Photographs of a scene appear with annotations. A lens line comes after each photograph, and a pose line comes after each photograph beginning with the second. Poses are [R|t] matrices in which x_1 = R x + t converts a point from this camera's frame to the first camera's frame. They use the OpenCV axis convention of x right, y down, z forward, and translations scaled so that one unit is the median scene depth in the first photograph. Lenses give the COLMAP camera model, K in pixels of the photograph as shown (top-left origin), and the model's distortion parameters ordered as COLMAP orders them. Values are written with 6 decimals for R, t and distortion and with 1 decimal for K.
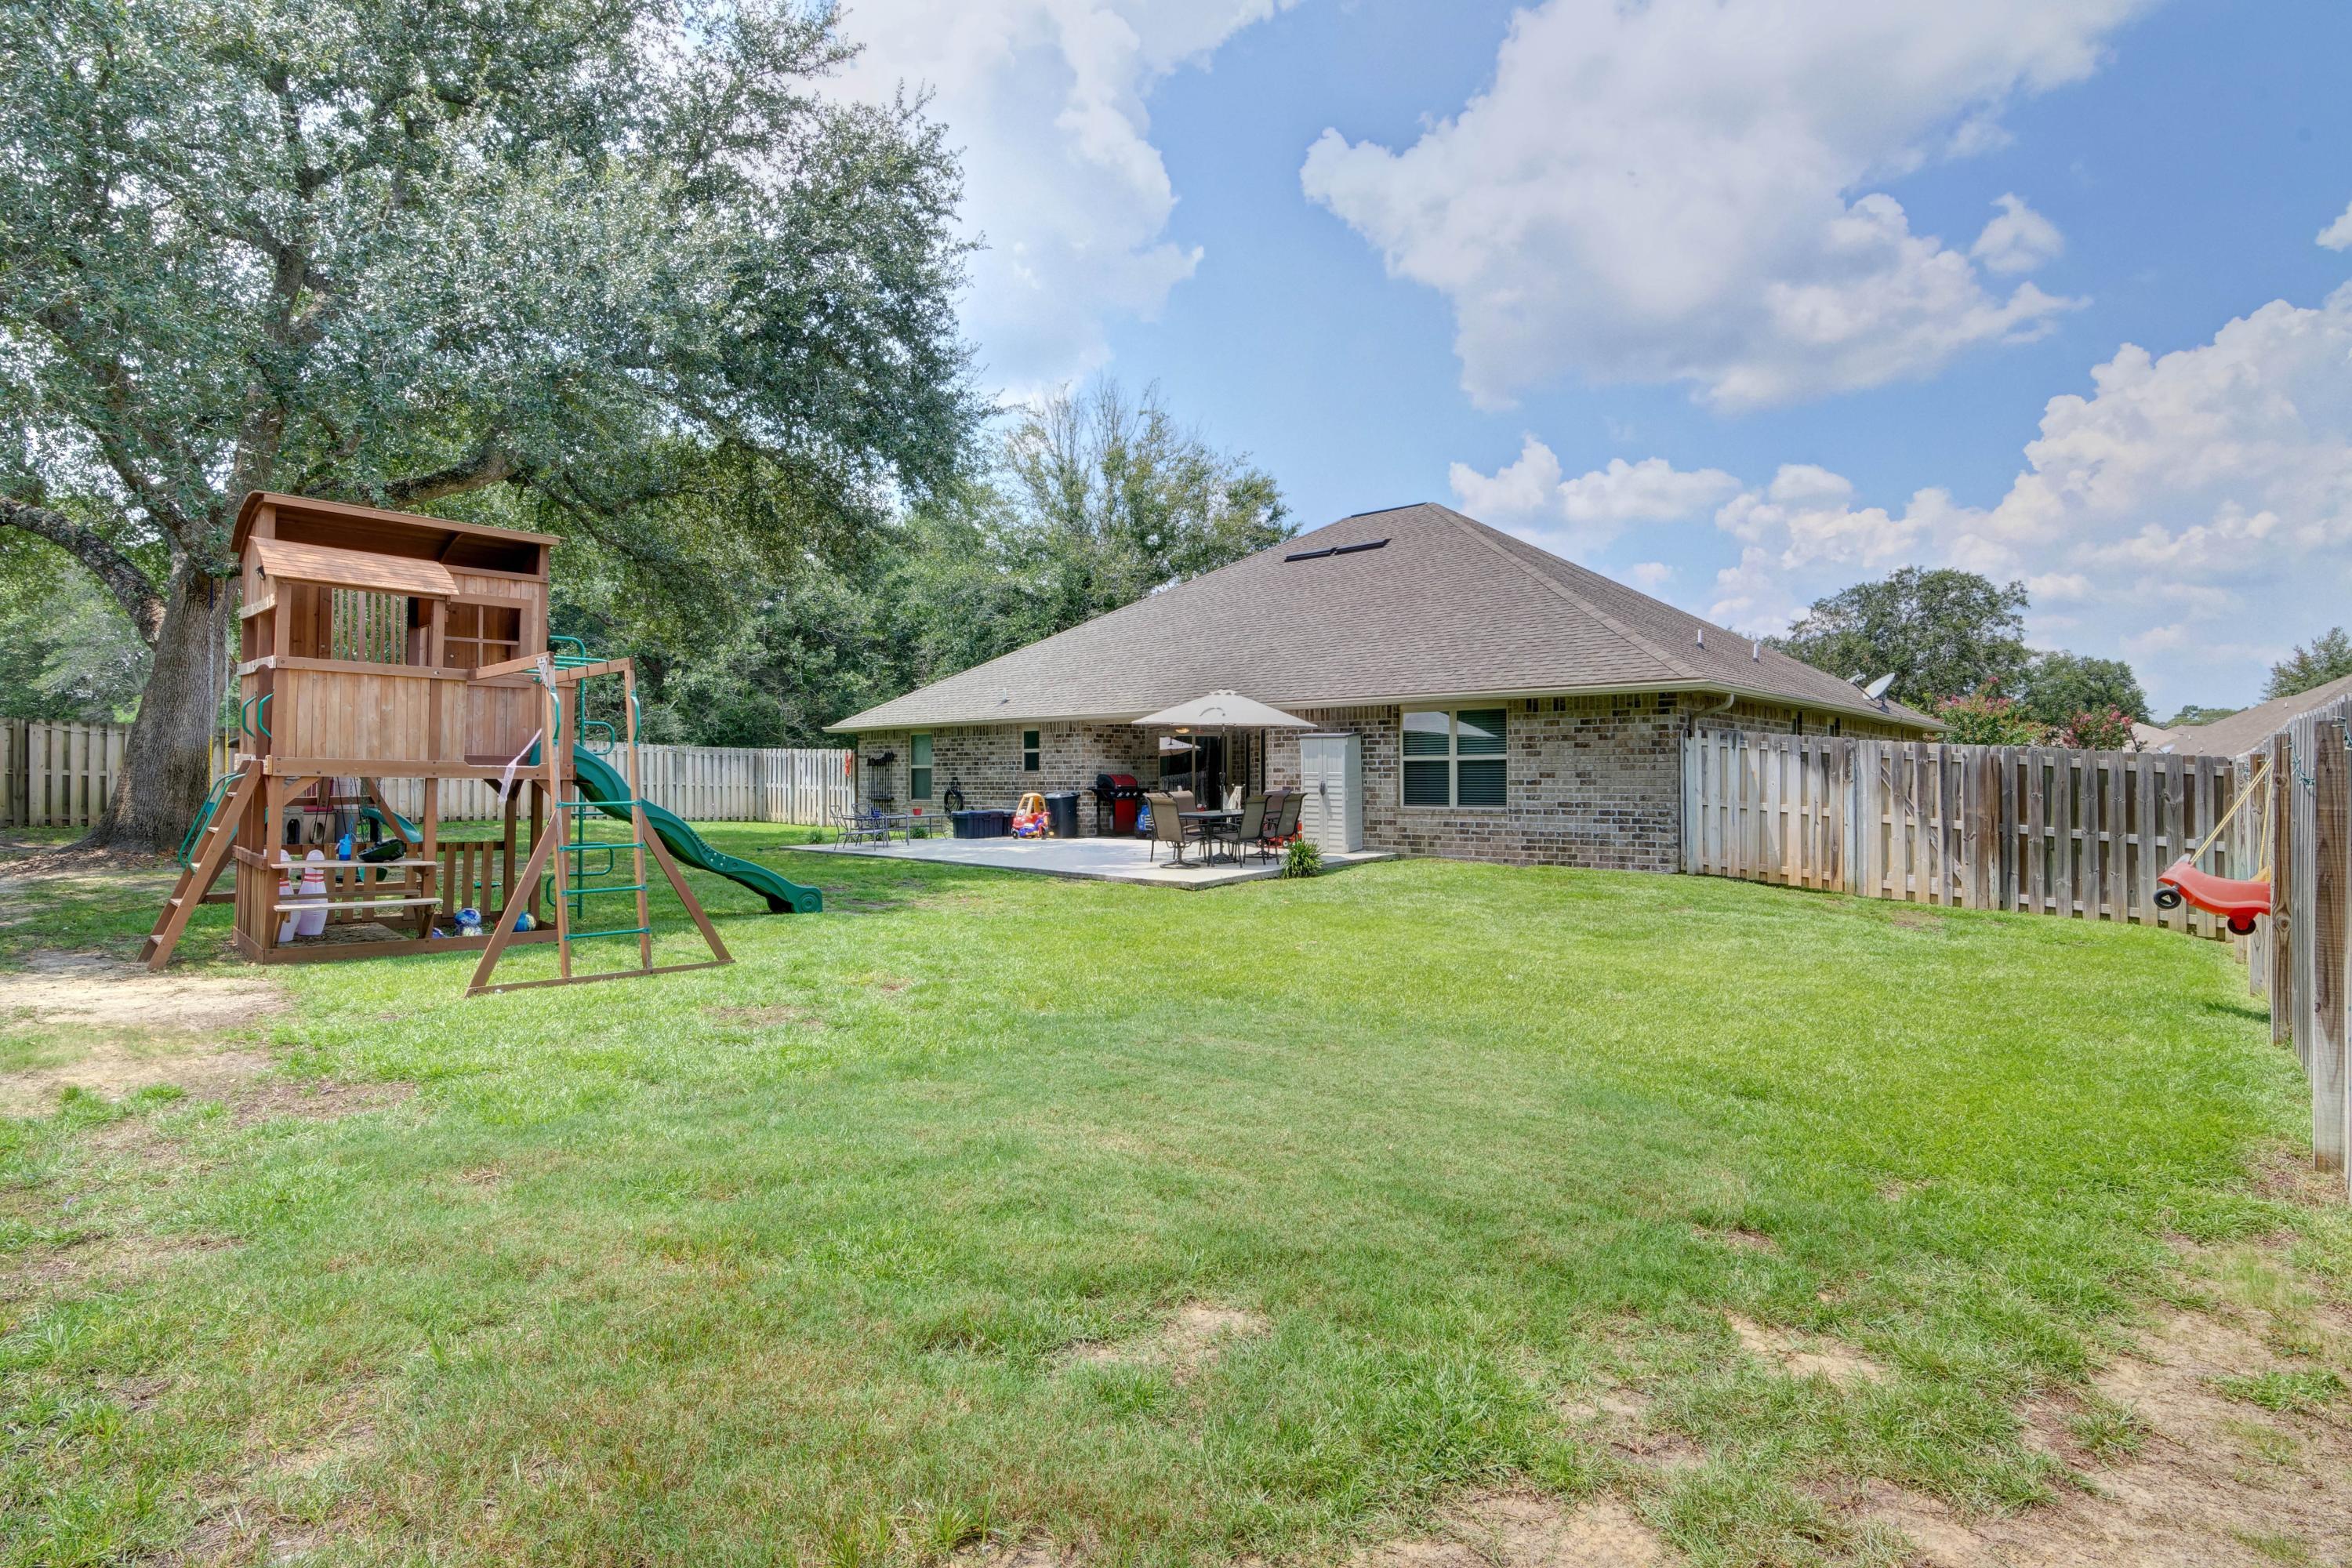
lens RADIAL K [[1181.5, 0, 1188.2], [0, 1181.5, 767.3], [0, 0, 1]] dist [-0.001581, -0.000514]
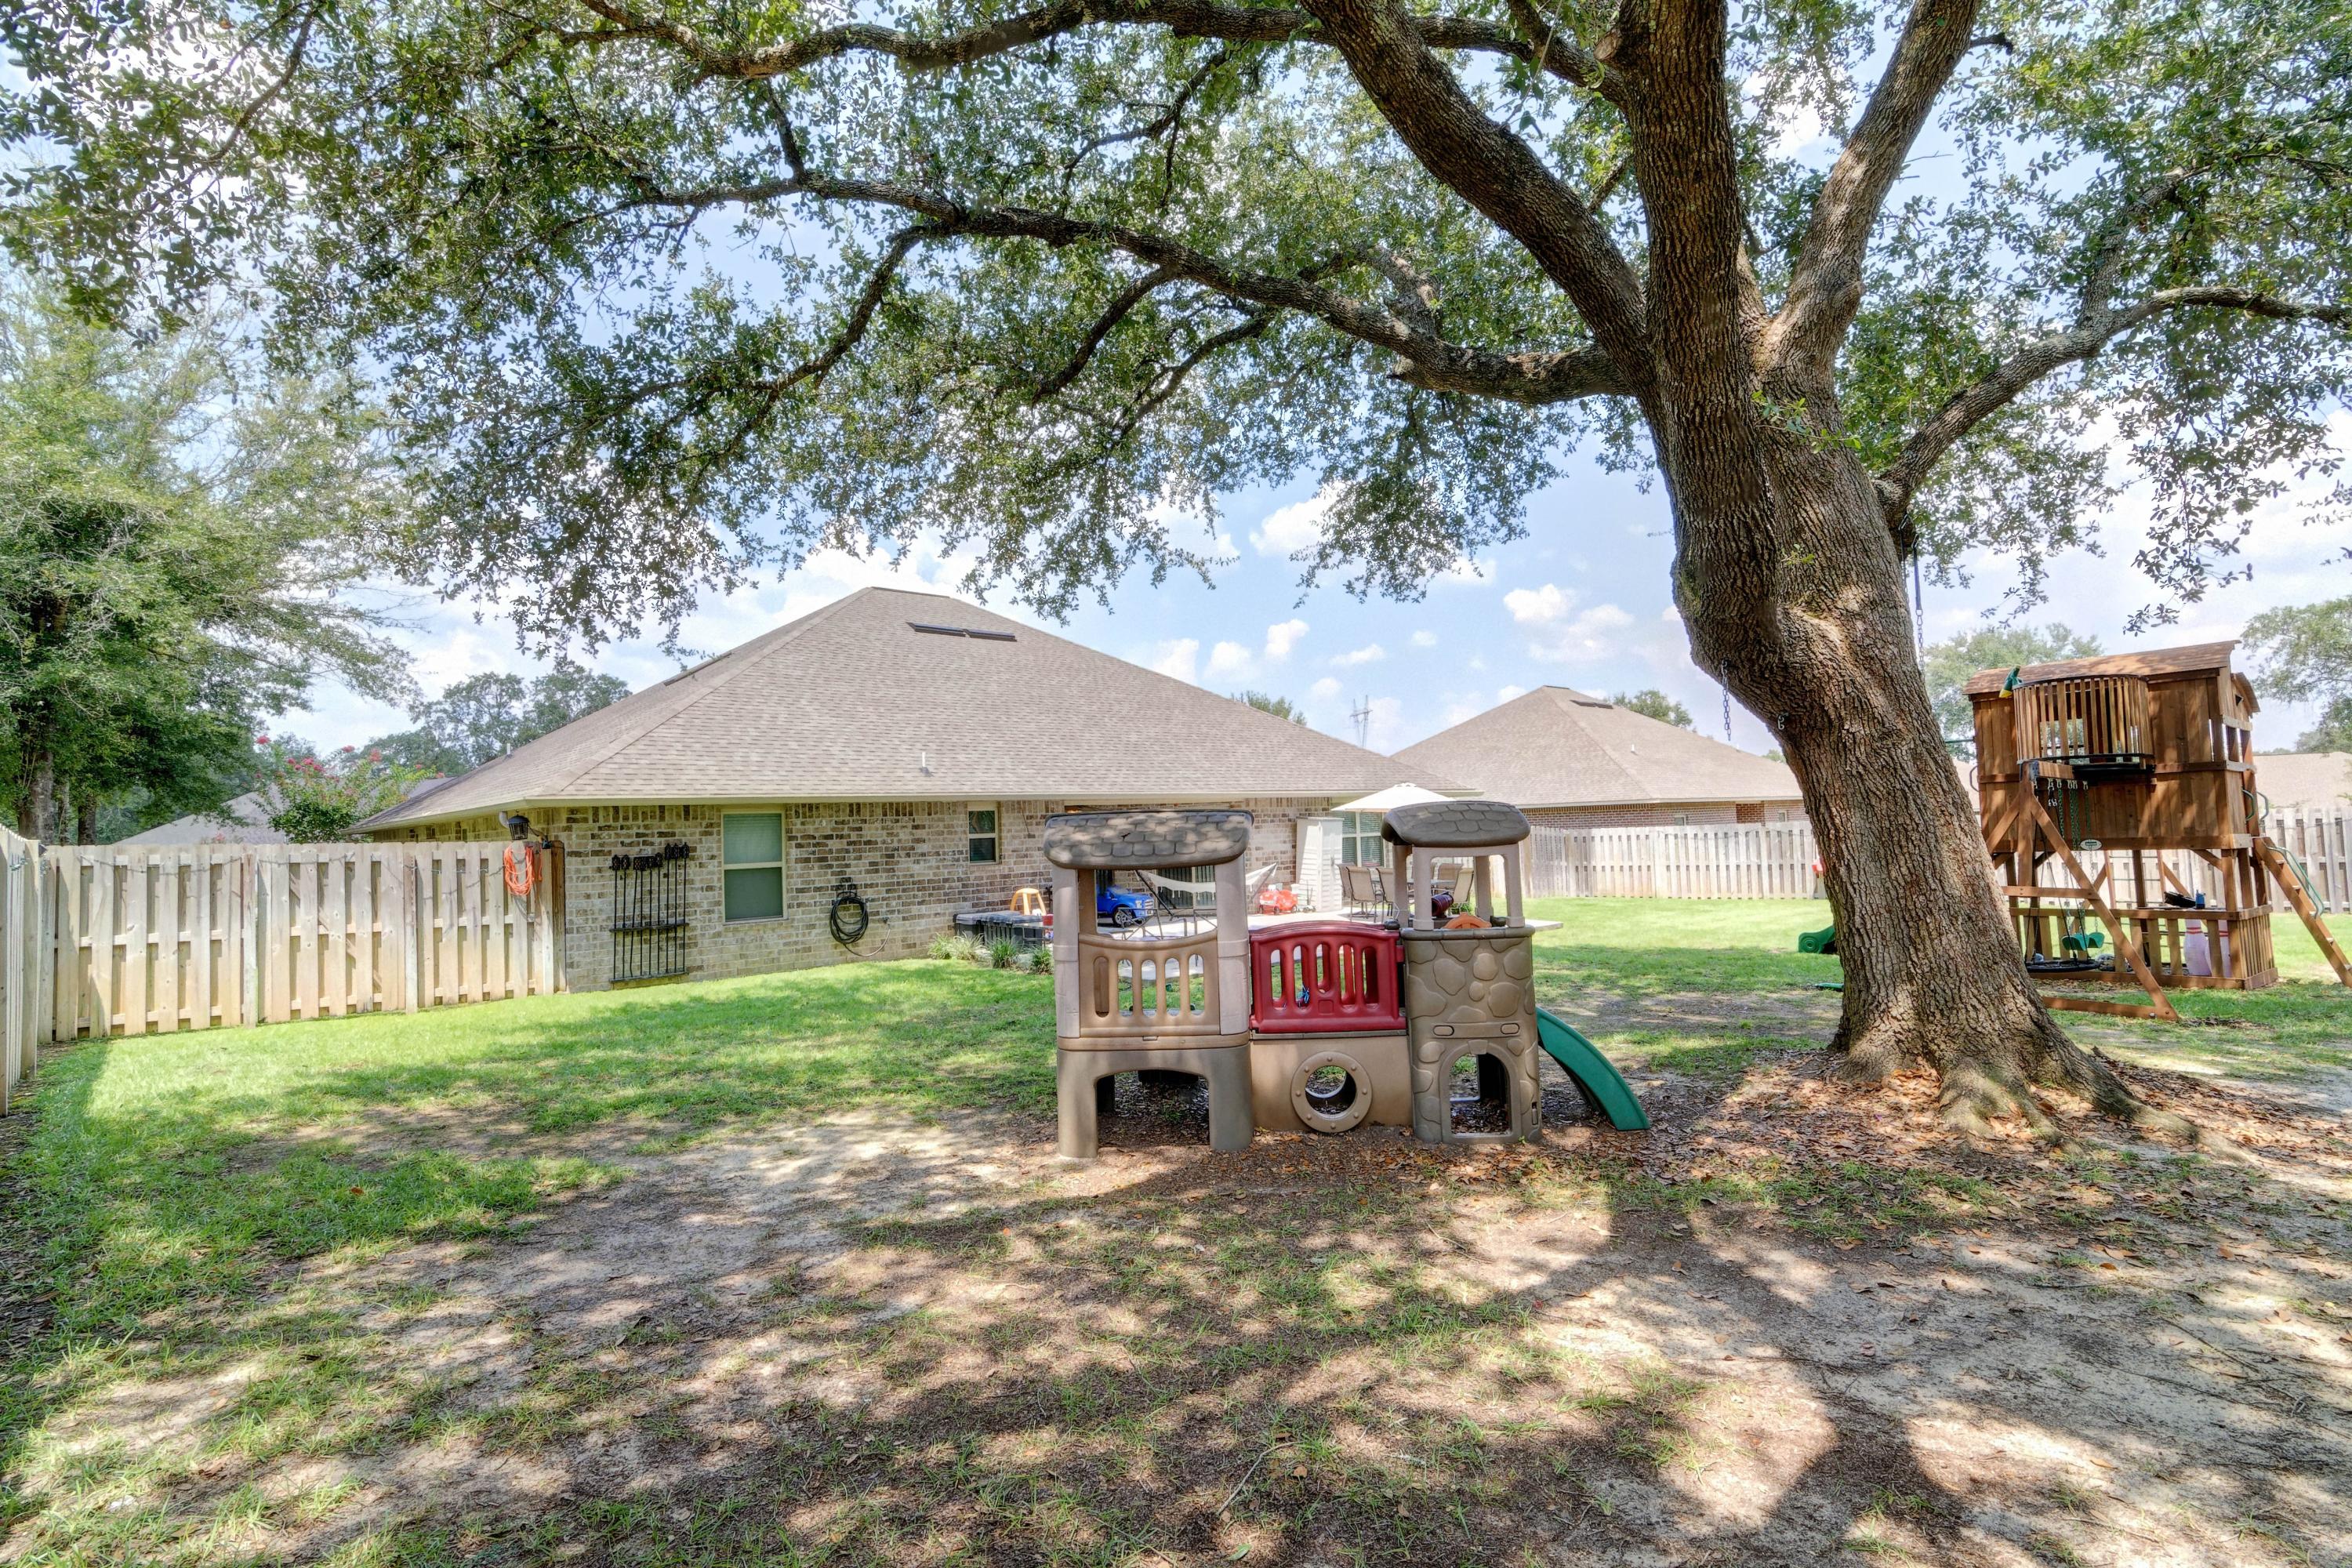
lens RADIAL K [[1116.9, 0, 1183.2], [0, 1116.9, 787.9], [0, 0, 1]] dist [0.000425, -0.000323]
pose [[0.122229, 0.031554, 0.992000, -0.870023], [0.021563, 0.999174, -0.034439, -0.018005], [-0.992268, 0.025600, 0.121448, 0.786339]]
